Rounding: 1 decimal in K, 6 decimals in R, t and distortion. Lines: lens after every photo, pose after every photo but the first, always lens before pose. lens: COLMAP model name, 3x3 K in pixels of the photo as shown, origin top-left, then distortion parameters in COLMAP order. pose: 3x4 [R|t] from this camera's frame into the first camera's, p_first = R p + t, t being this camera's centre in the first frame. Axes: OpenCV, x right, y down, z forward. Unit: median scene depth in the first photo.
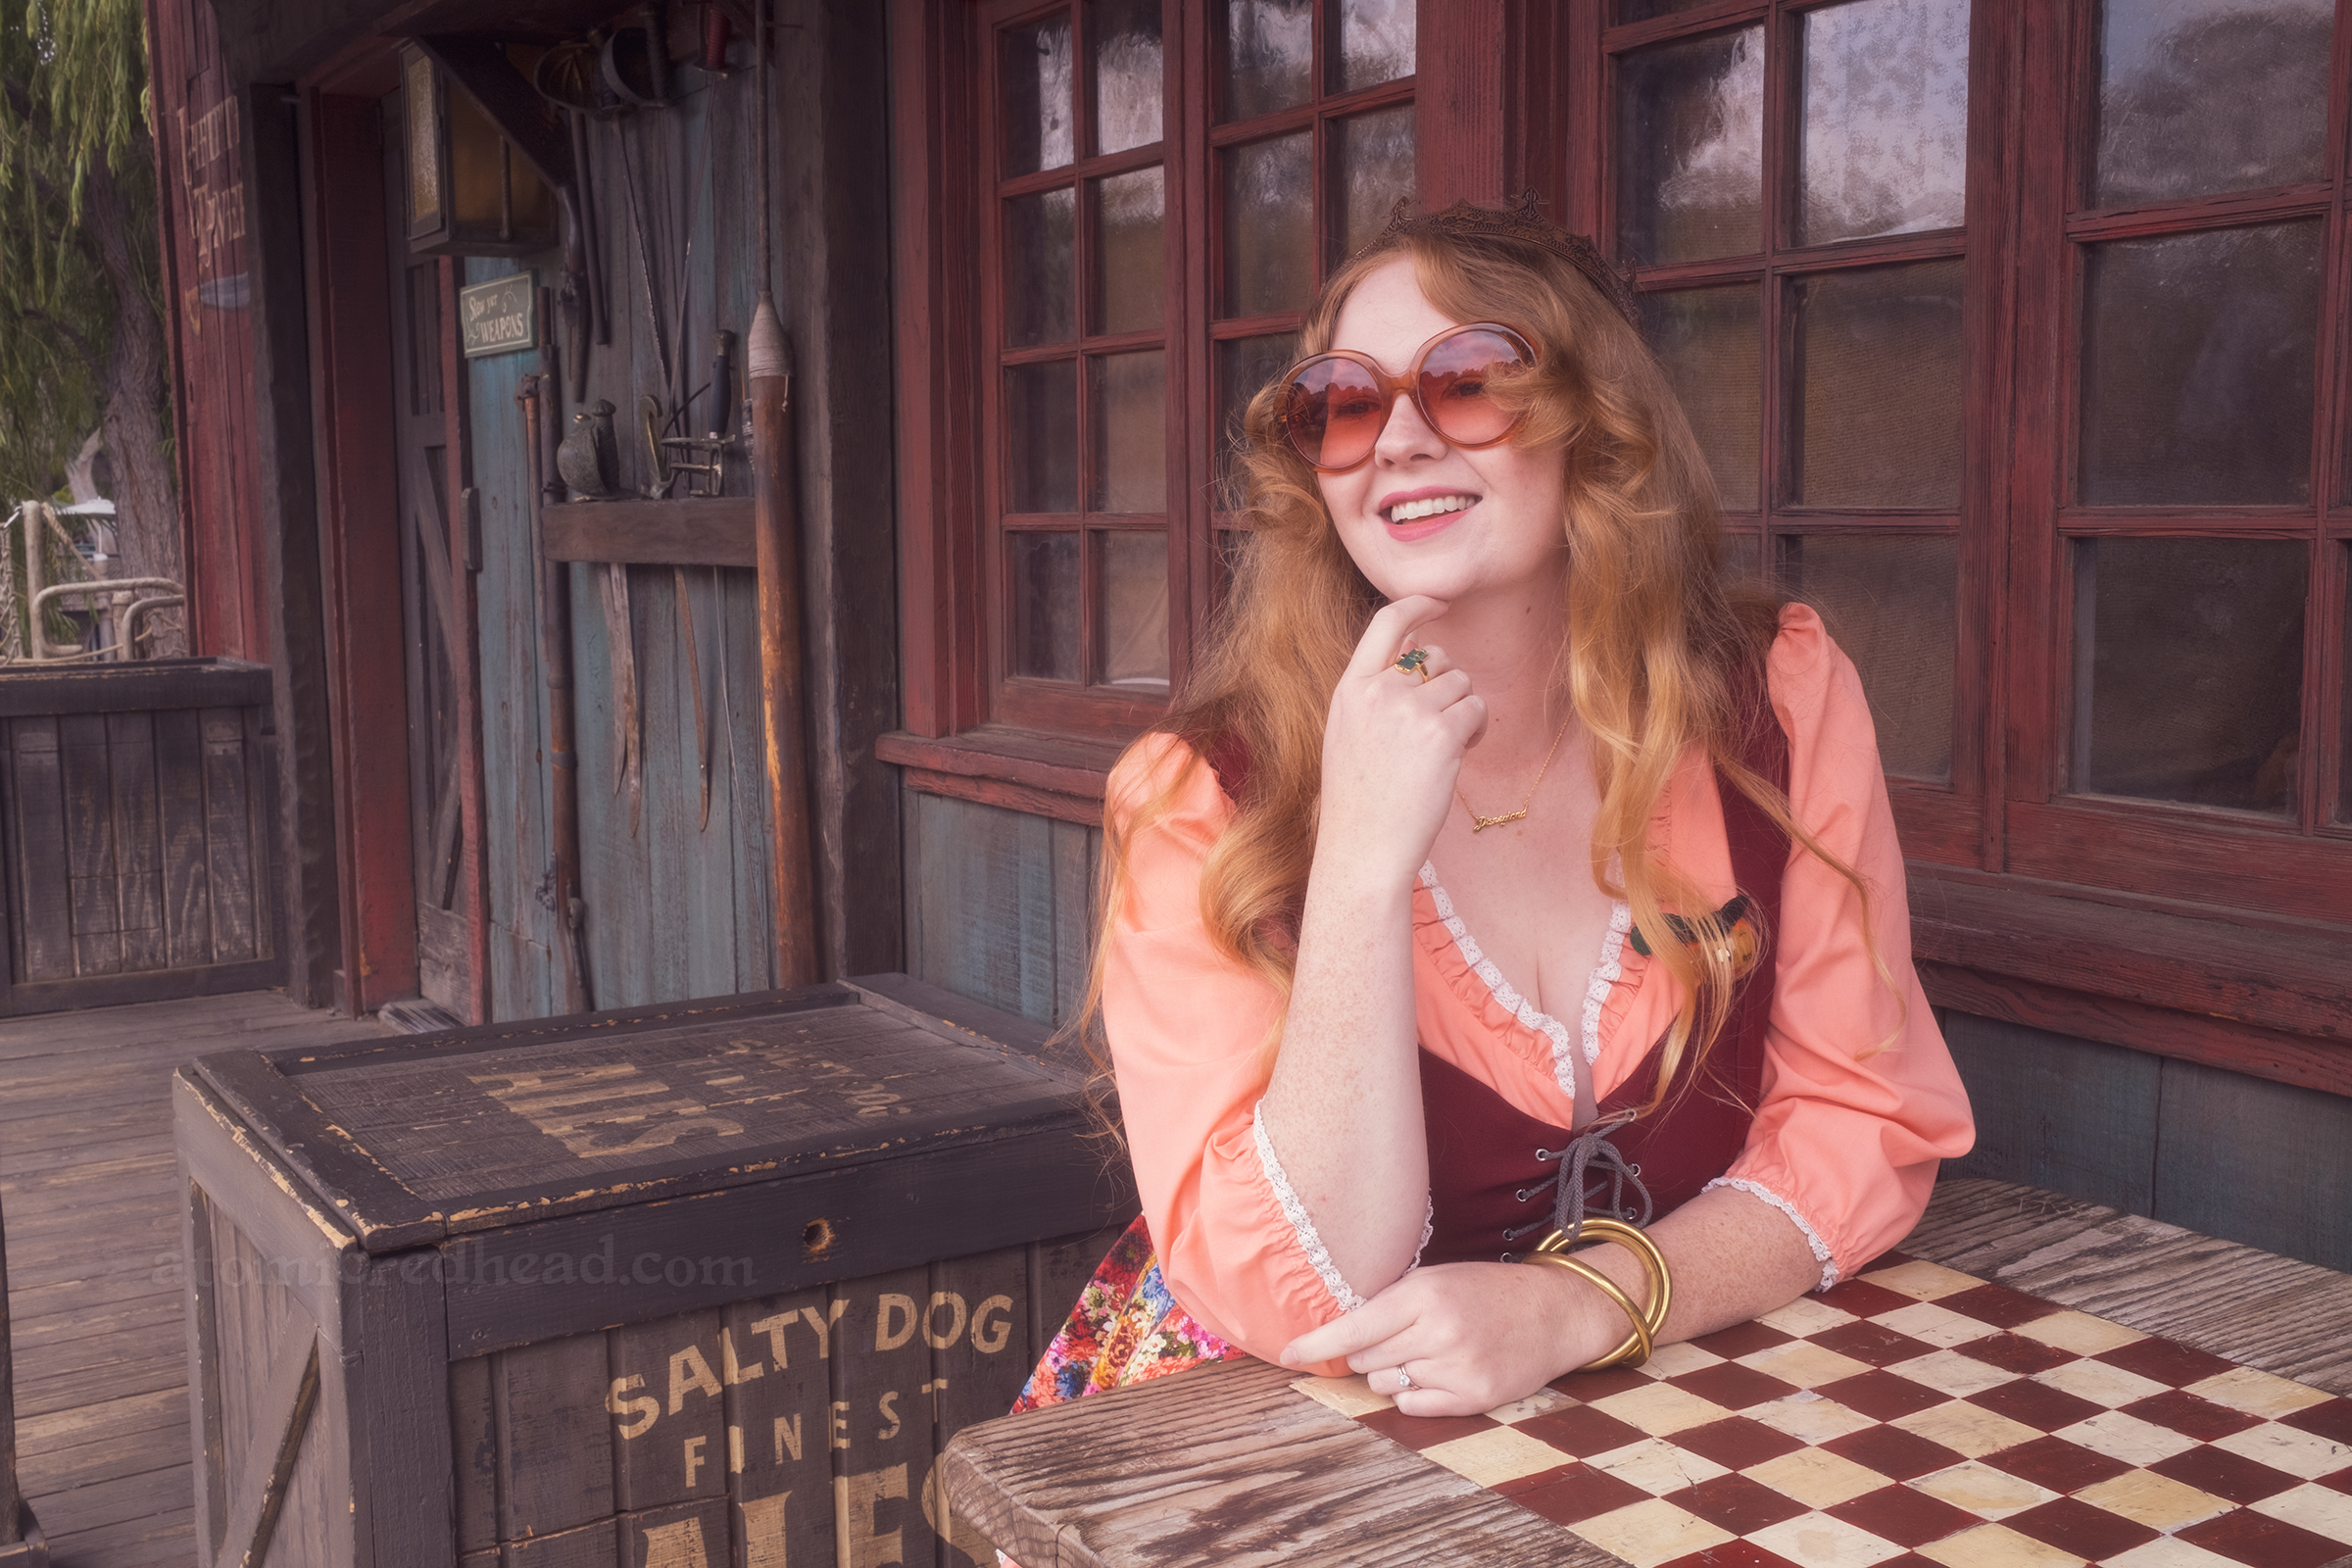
lens RADIAL K [[2408.5, 0, 1202.7], [0, 2408.5, 796.9], [0, 0, 1]] dist [-0.056879, 0.158143]
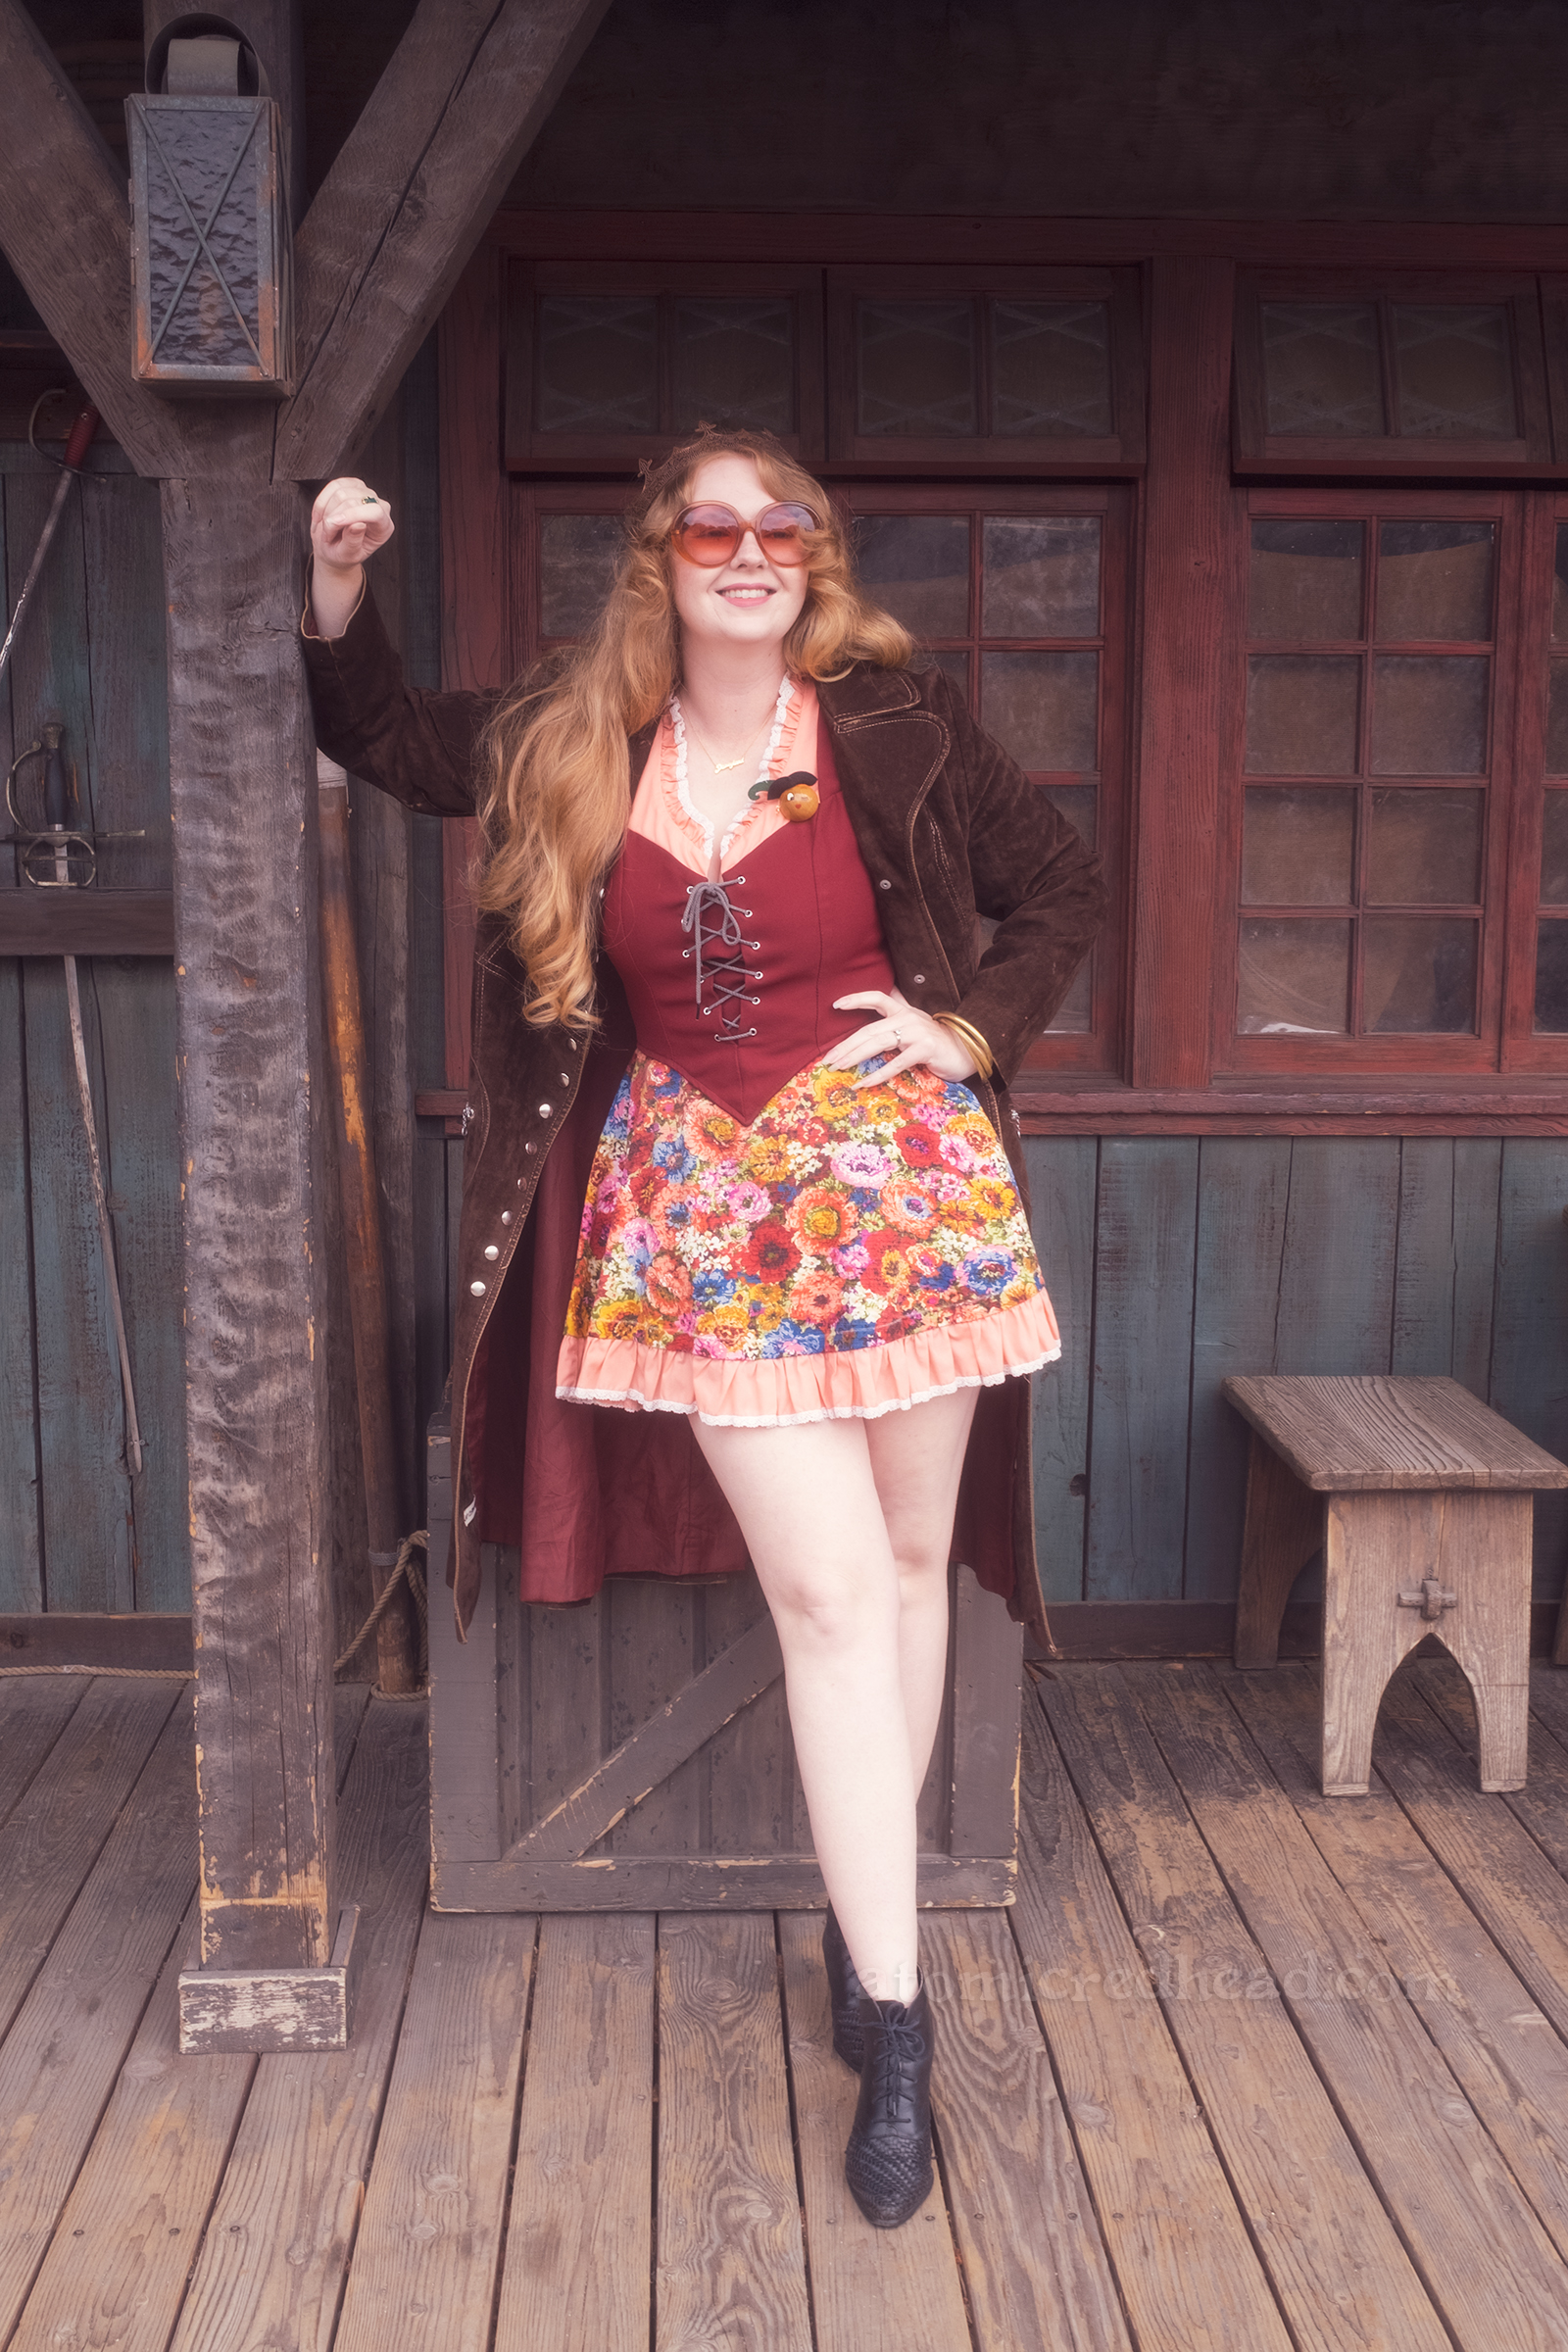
lens RADIAL K [[2682.9, 0, 784.0], [0, 2682.9, 1176.0], [0, 0, 1]] dist [-0.017476, 0.023993]
pose [[0.495436, -0.123893, 0.859764, -1.166625], [0.091631, 0.991708, 0.090104, -0.086993], [-0.863798, 0.034141, 0.502680, 0.190683]]
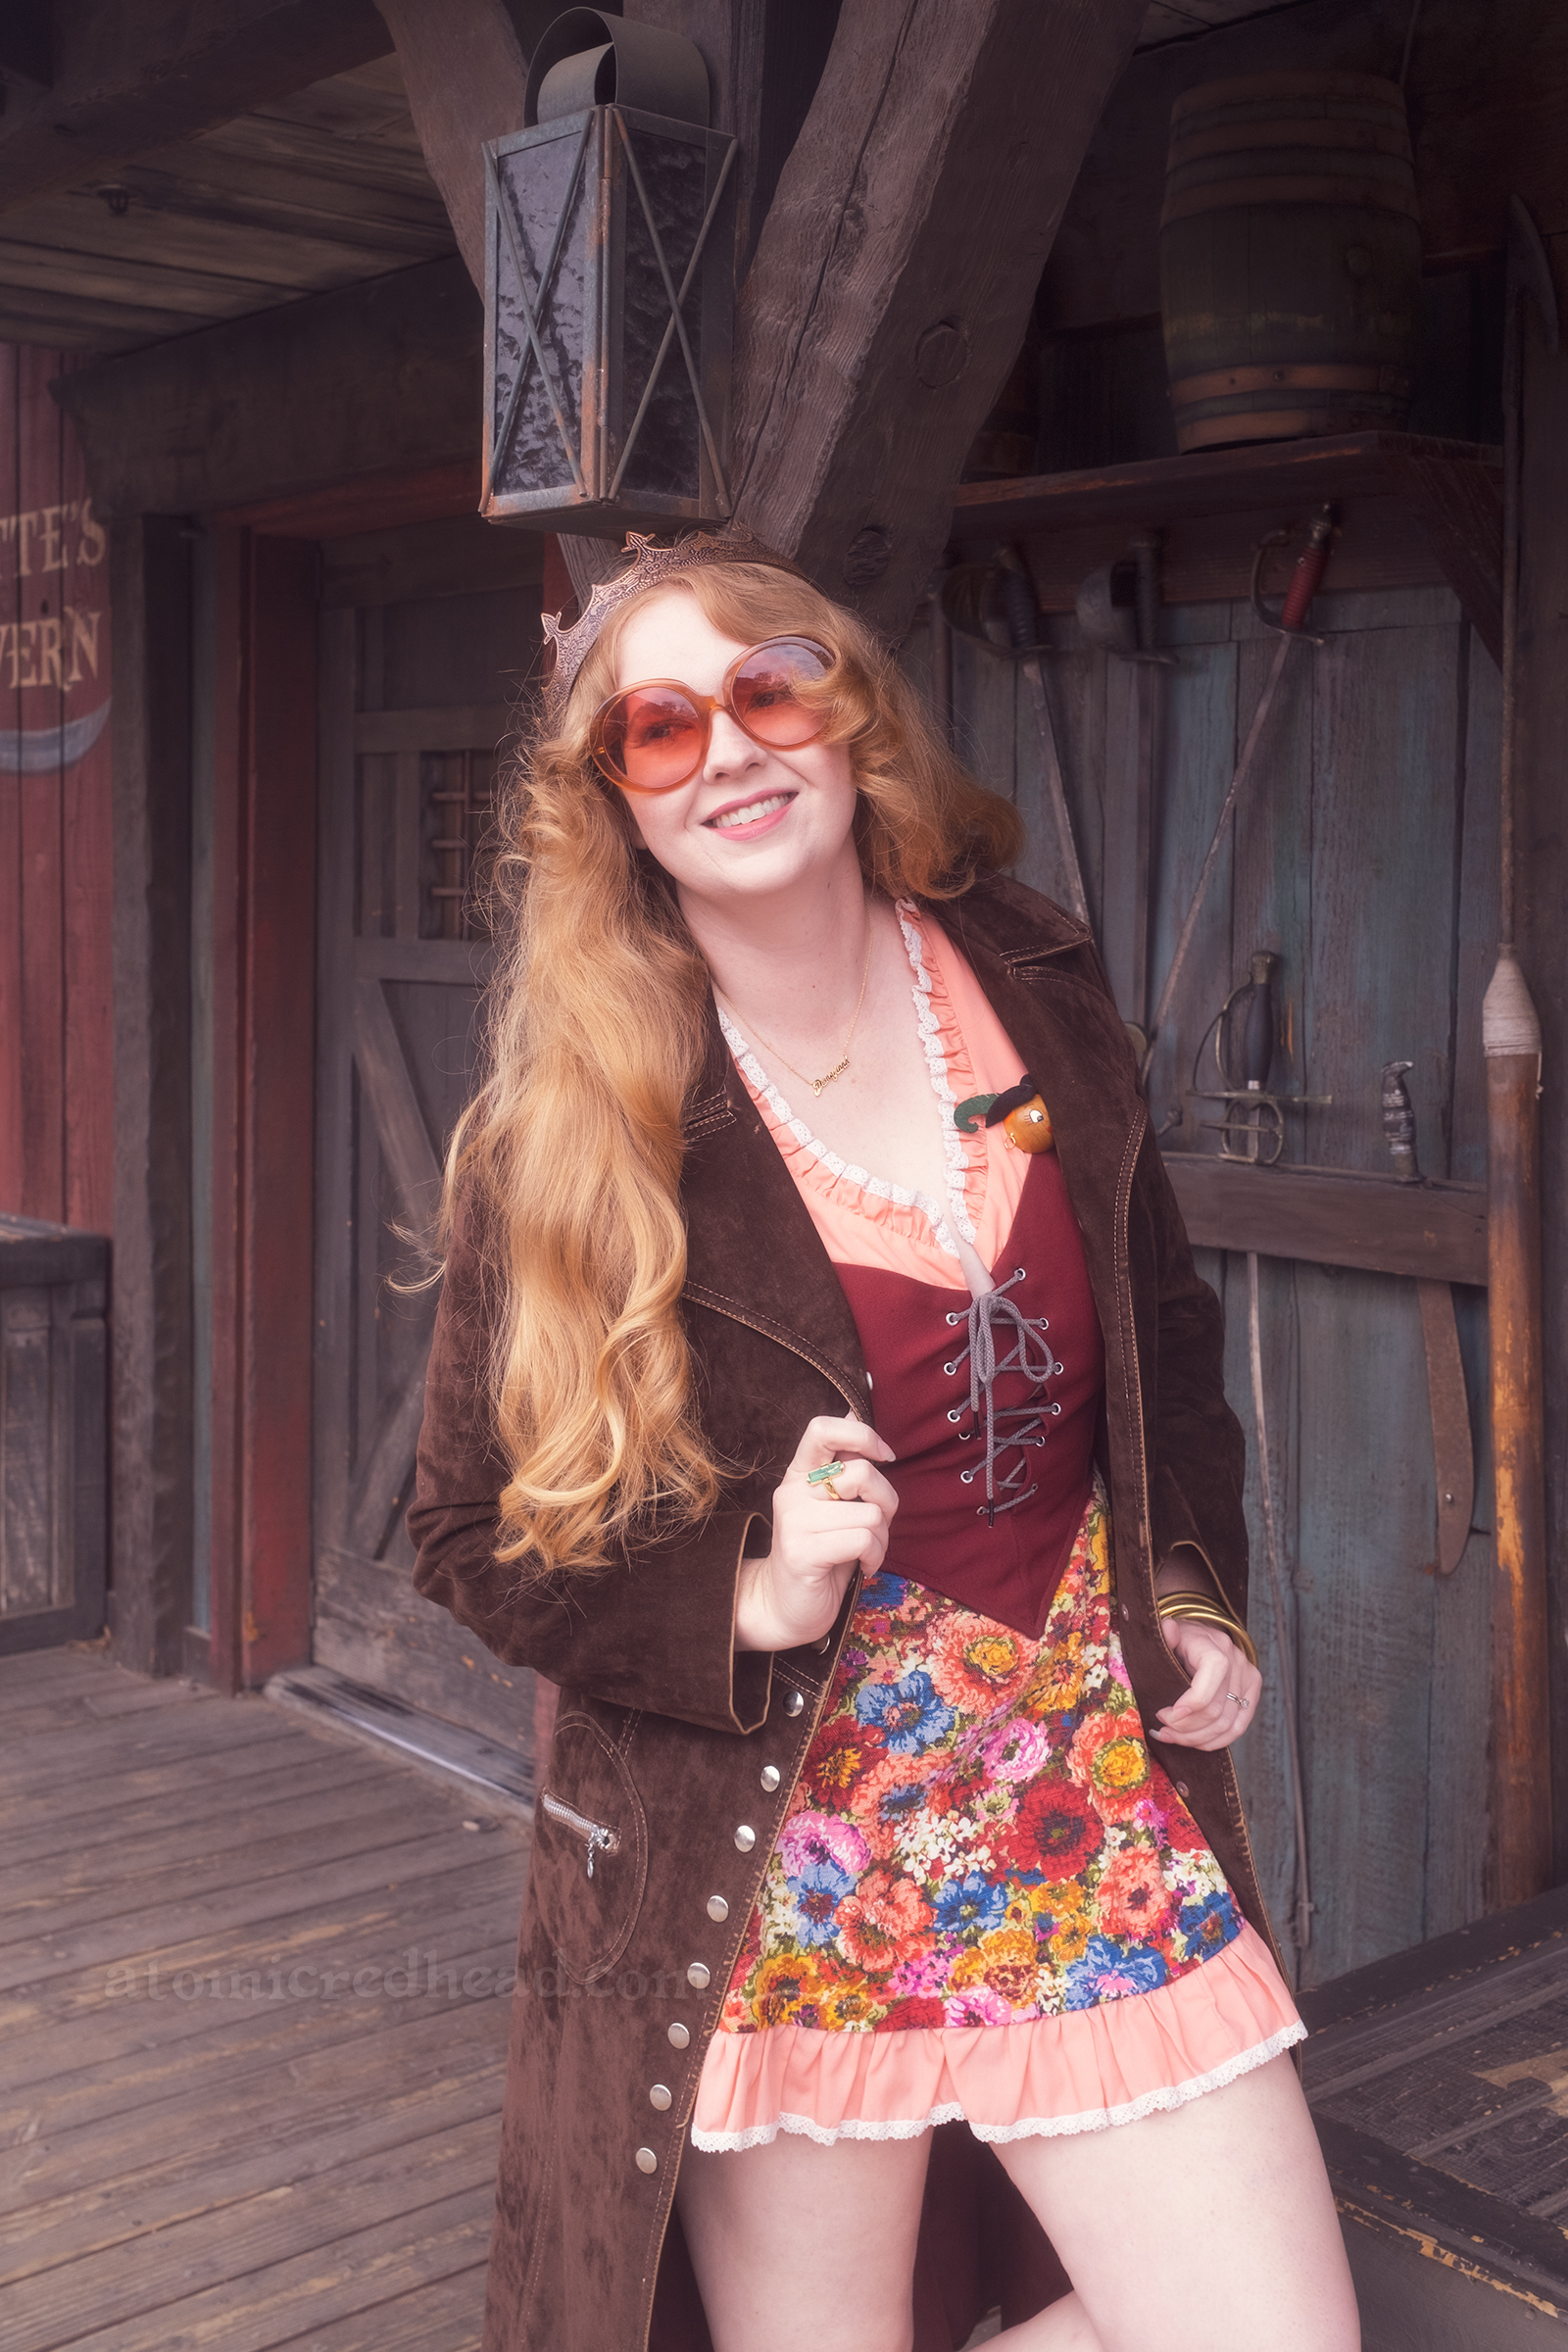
lens RADIAL K [[2676.6, 0, 881.6], [0, 2676.6, 1026.6], [0, 0, 1]] dist [-0.064746, 0.066302]
pose [[0.986219, 0.015428, 0.164723, -0.521793], [-0.004775, 0.997882, -0.064868, -0.125124], [-0.165375, 0.063187, 0.984205, 0.178142]]
